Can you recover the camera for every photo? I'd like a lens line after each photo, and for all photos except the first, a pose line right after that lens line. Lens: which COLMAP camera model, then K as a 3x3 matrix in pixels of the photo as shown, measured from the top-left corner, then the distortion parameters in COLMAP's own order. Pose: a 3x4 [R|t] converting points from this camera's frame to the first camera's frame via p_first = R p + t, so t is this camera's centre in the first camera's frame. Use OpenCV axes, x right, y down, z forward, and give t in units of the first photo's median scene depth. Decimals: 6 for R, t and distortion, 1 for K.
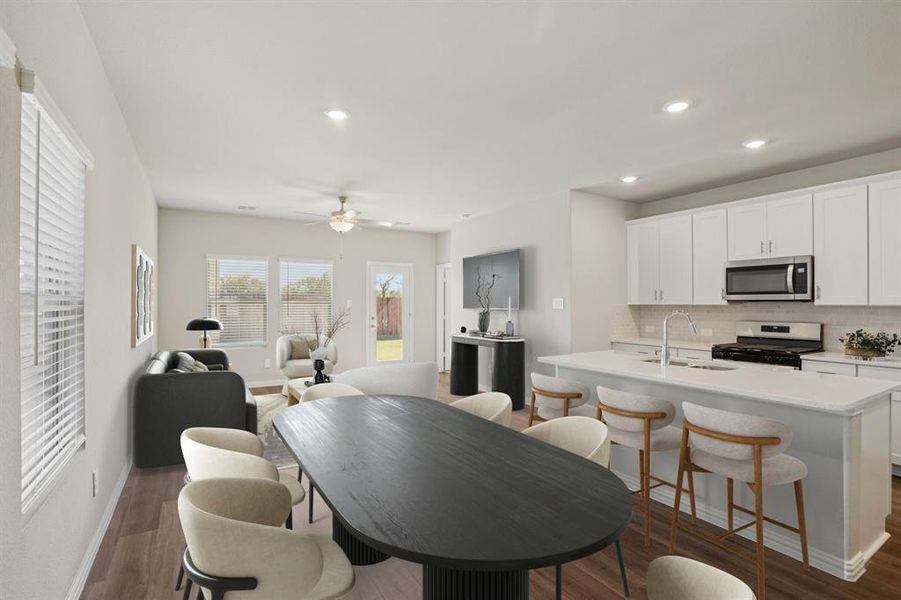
lens RADIAL K [[424.4, 0, 452.6], [0, 424.4, 302.2], [0, 0, 1]] dist [-0.024857, 0.008112]
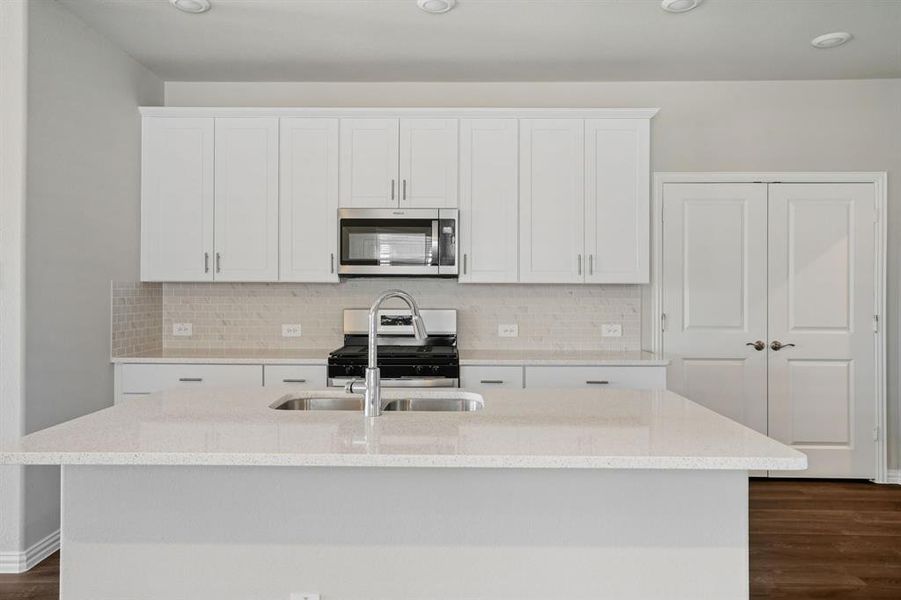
lens RADIAL K [[638.9, 0, 453.1], [0, 638.9, 290.1], [0, 0, 1]] dist [-0.010848, 0.026485]
pose [[0.523863, -0.002319, 0.851799, -0.017009], [-0.007078, 0.999950, 0.007075, 0.010037], [-0.851773, -0.009735, 0.523821, 0.405235]]
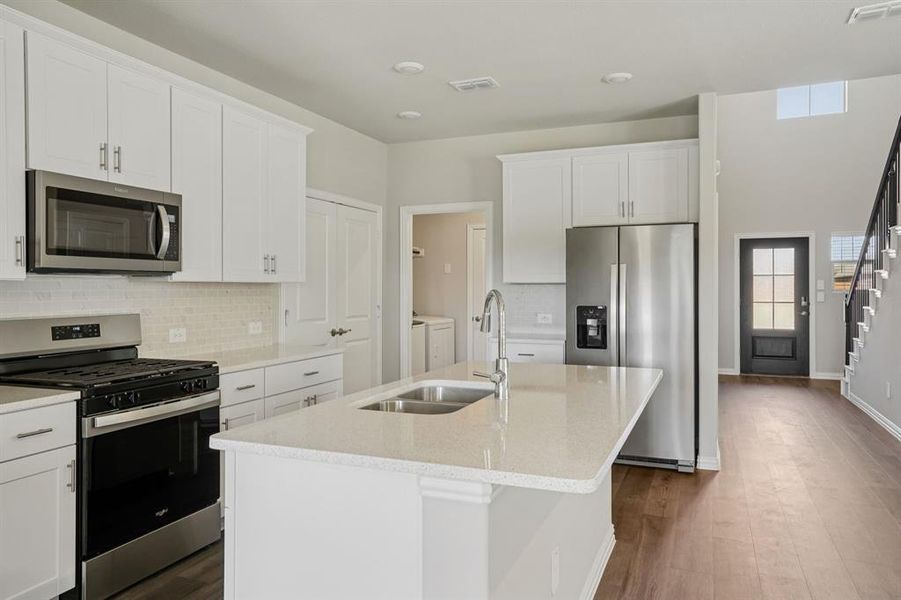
lens RADIAL K [[638.9, 0, 450.5], [0, 638.9, 286.8], [0, 0, 1]] dist [-0.010848, 0.026485]
pose [[-0.593550, -0.001649, 0.804796, -0.053996], [-0.004660, 0.999988, -0.001387, 0.012055], [-0.804784, -0.004574, -0.593550, 1.048048]]
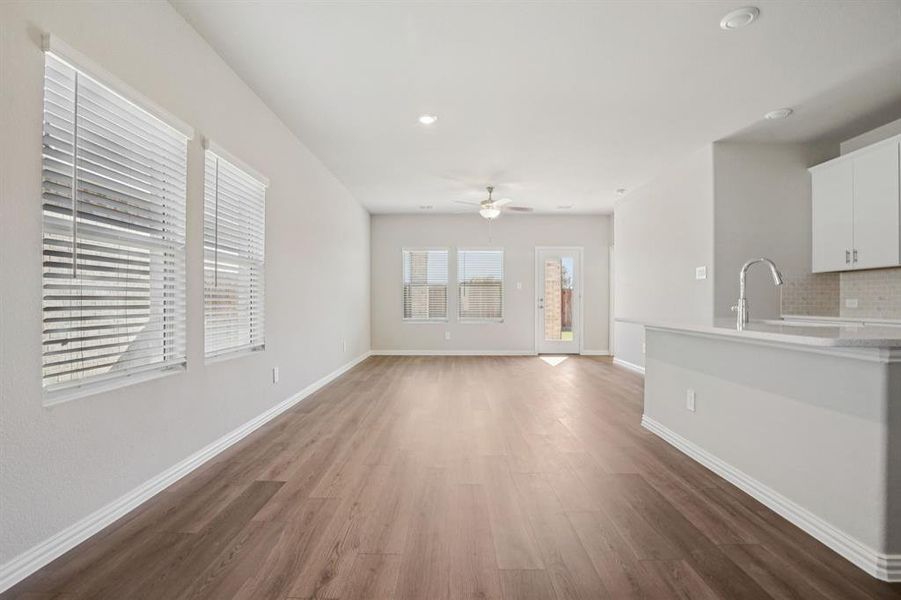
lens RADIAL K [[424.4, 0, 454.0], [0, 424.4, 299.1], [0, 0, 1]] dist [-0.024857, 0.008112]
pose [[0.852248, -0.005902, -0.523104, 0.311877], [0.003202, 0.999976, -0.006064, 0.072305], [0.523128, 0.003493, 0.852247, -0.028419]]
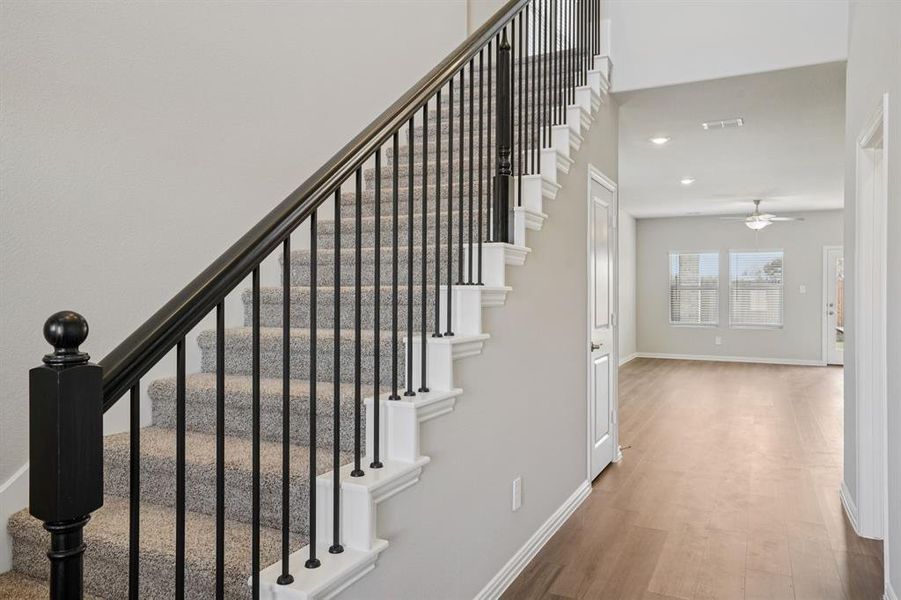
lens RADIAL K [[638.9, 0, 442.7], [0, 638.9, 299.1], [0, 0, 1]] dist [-0.010848, 0.026485]
pose [[0.528204, 0.005691, -0.849099, 0.998414], [0.002055, 0.999966, 0.007980, 0.019400], [0.849115, -0.005961, 0.528174, -0.882605]]
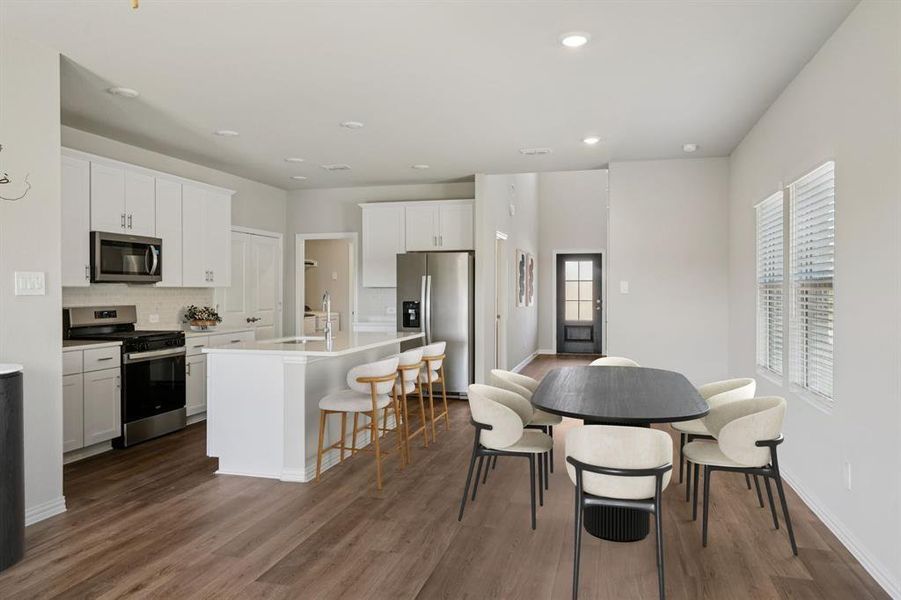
lens RADIAL K [[638.9, 0, 455.8], [0, 638.9, 293.1], [0, 0, 1]] dist [-0.010848, 0.026485]
pose [[-0.698743, -0.005933, 0.715348, -0.660729], [-0.003912, 0.999982, 0.004473, 0.010665], [-0.715362, 0.000327, -0.698754, 1.355001]]
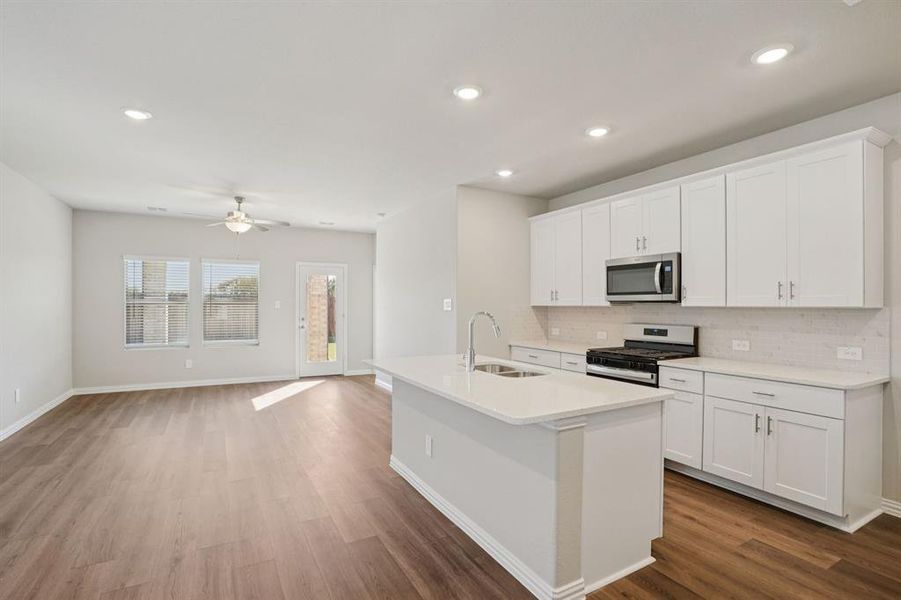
lens RADIAL K [[431.0, 0, 445.1], [0, 431.0, 305.5], [0, 0, 1]] dist [-0.022505, 0.003121]
pose [[0.998394, 0.000184, -0.056646, 0.346533], [0.000143, 0.999983, 0.005762, -0.000585], [0.056646, -0.005761, 0.998378, 0.027869]]
